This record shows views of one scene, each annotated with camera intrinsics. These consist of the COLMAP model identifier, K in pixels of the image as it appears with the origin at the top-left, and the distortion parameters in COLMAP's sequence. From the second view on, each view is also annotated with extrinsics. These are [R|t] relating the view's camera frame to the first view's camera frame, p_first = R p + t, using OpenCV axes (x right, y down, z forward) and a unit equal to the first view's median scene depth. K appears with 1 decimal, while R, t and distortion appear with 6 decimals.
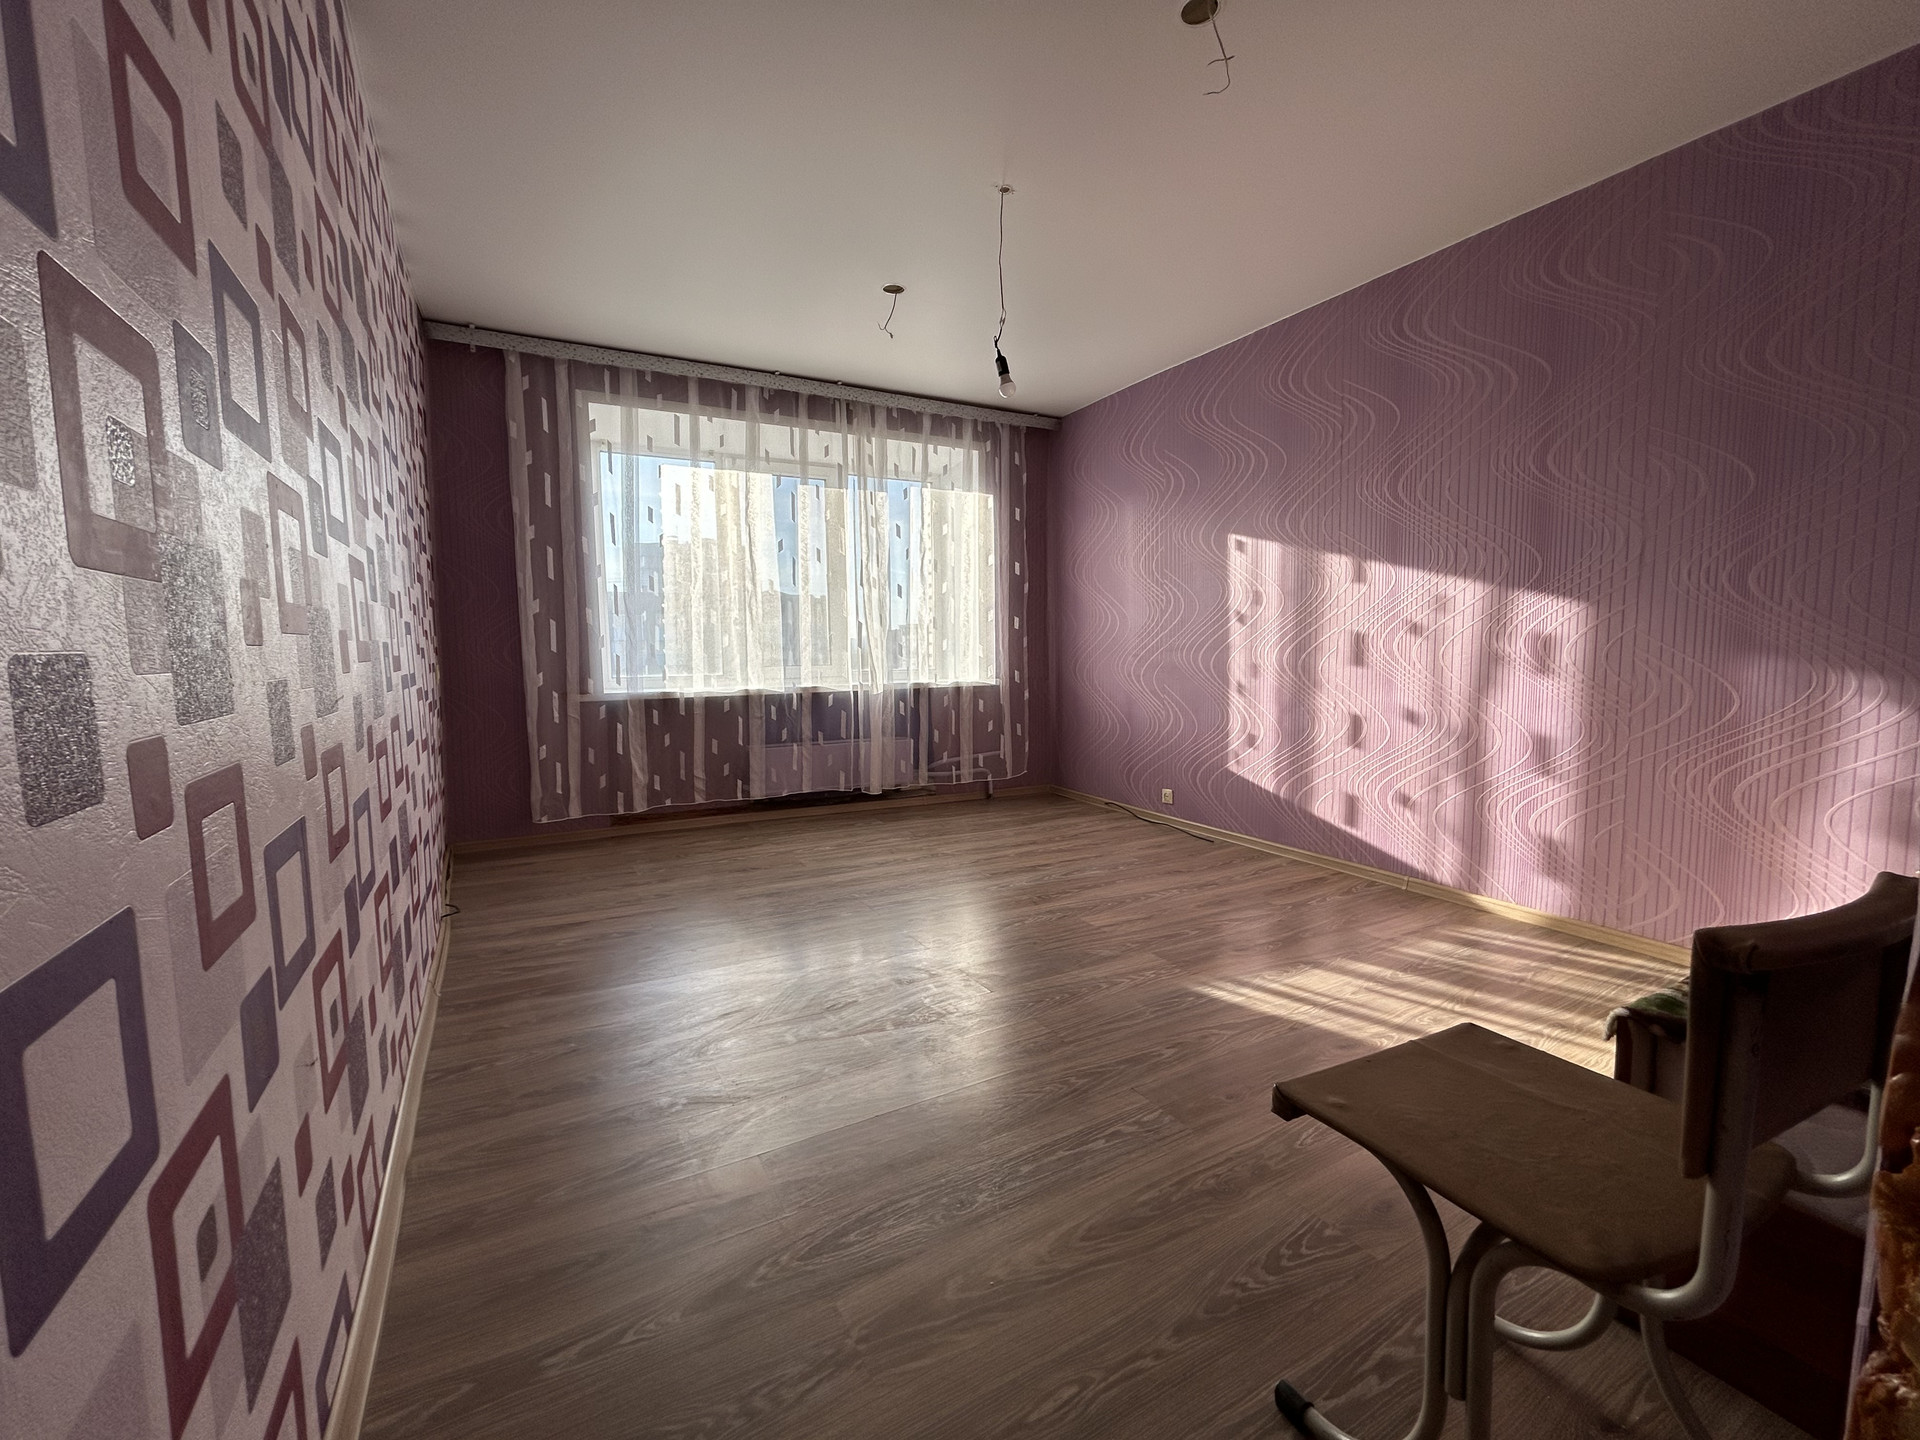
lens RADIAL K [[778.3, 0, 956.1], [0, 778.3, 717.4], [0, 0, 1]] dist [-0.003116, 0.001553]
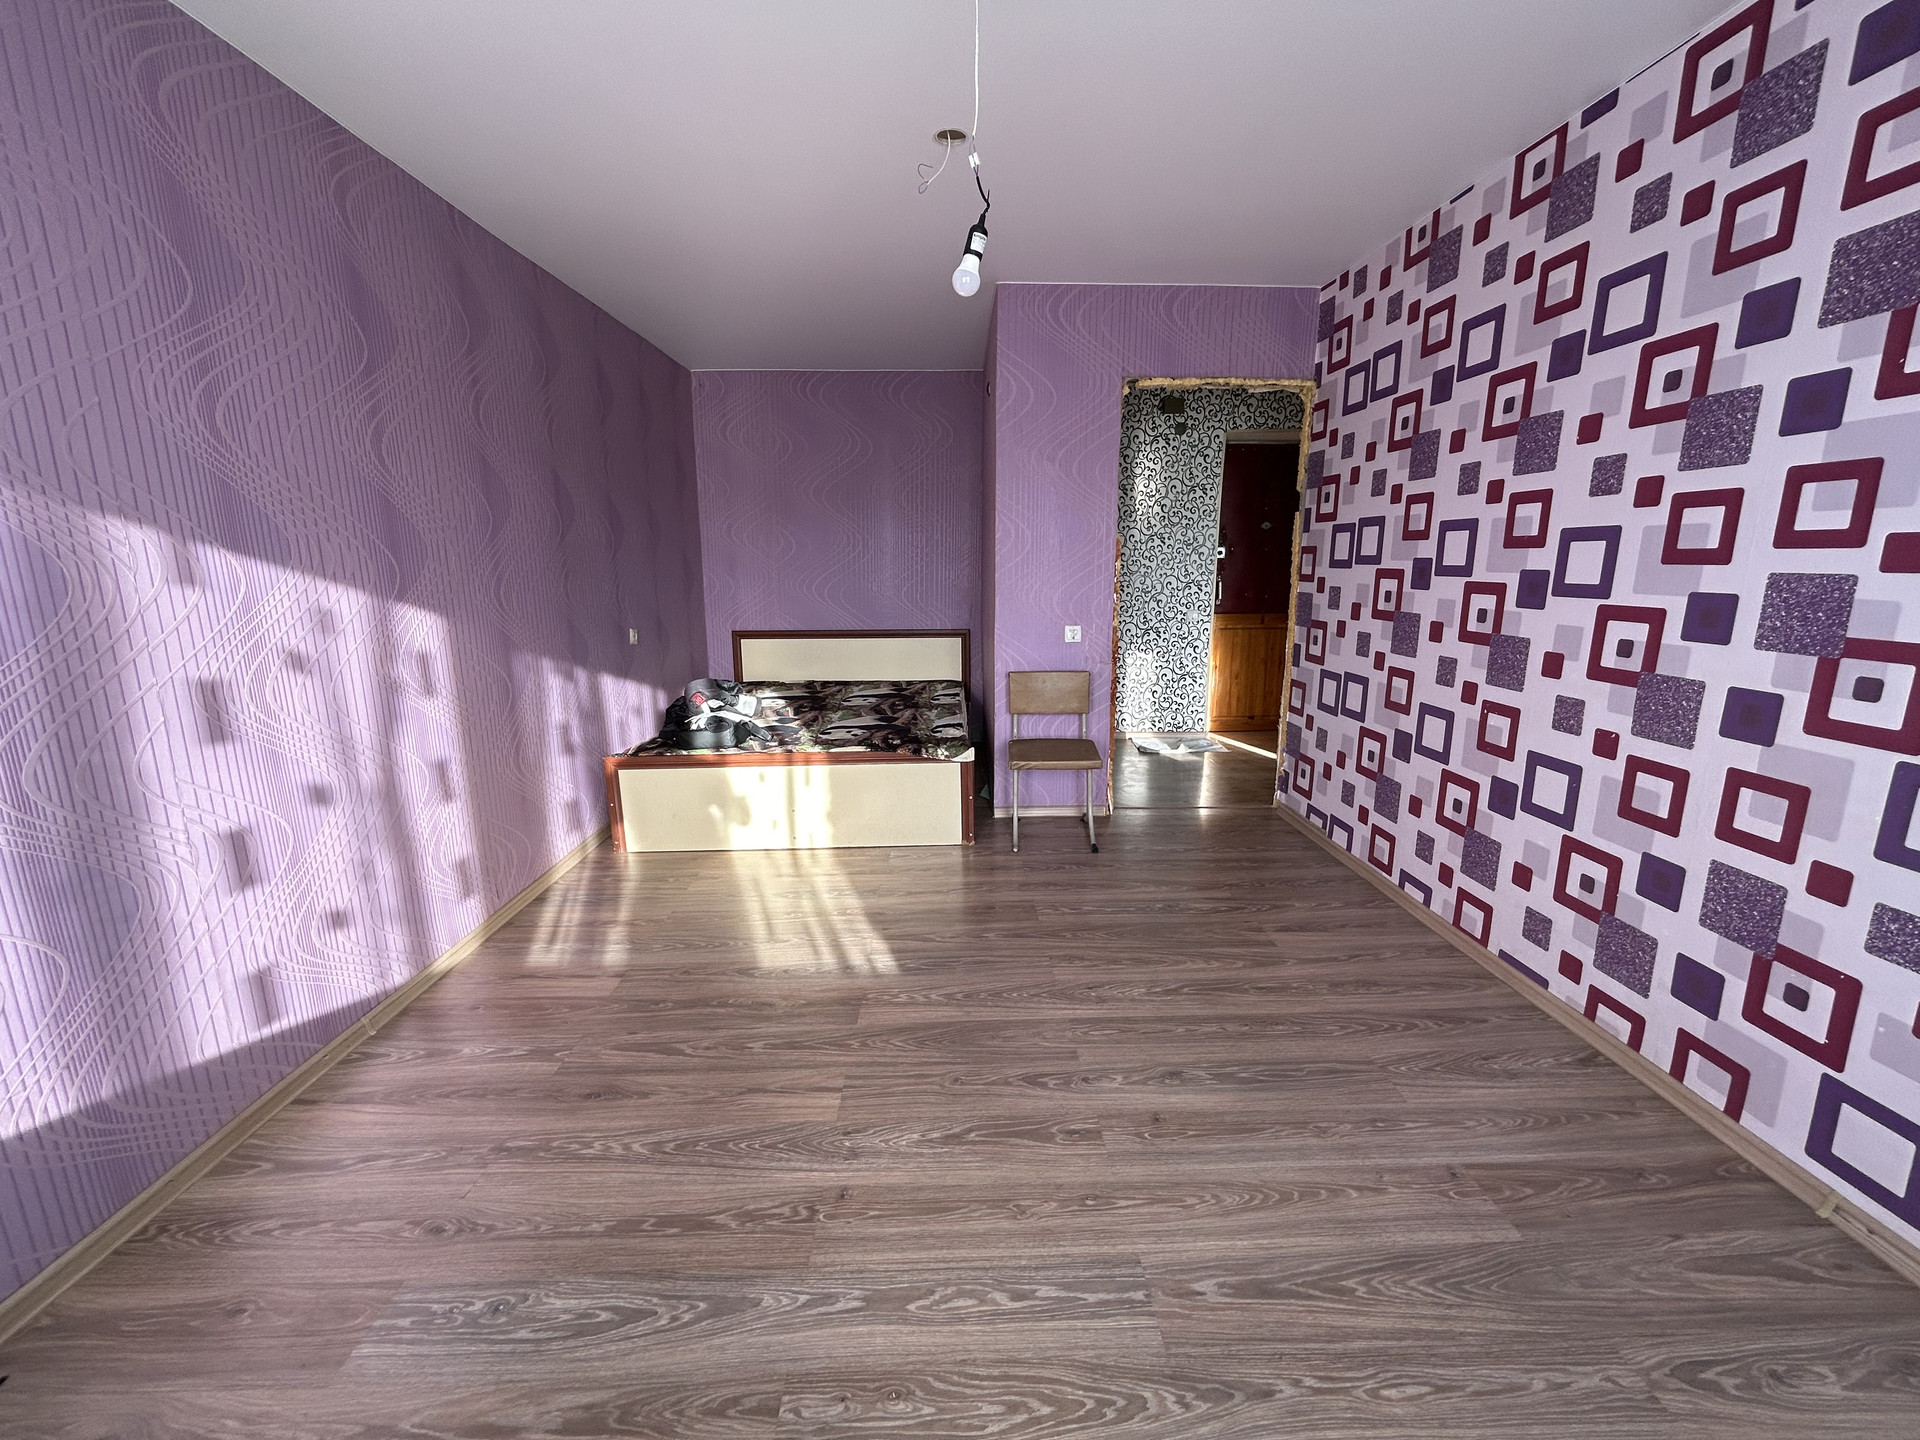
lens RADIAL K [[778.3, 0, 962.1], [0, 778.3, 715.8], [0, 0, 1]] dist [-0.003116, 0.001553]
pose [[-0.883524, -0.081507, 0.461240, -0.139672], [0.054022, 0.960438, 0.273204, -0.161663], [-0.465260, 0.266300, -0.844167, 0.971208]]
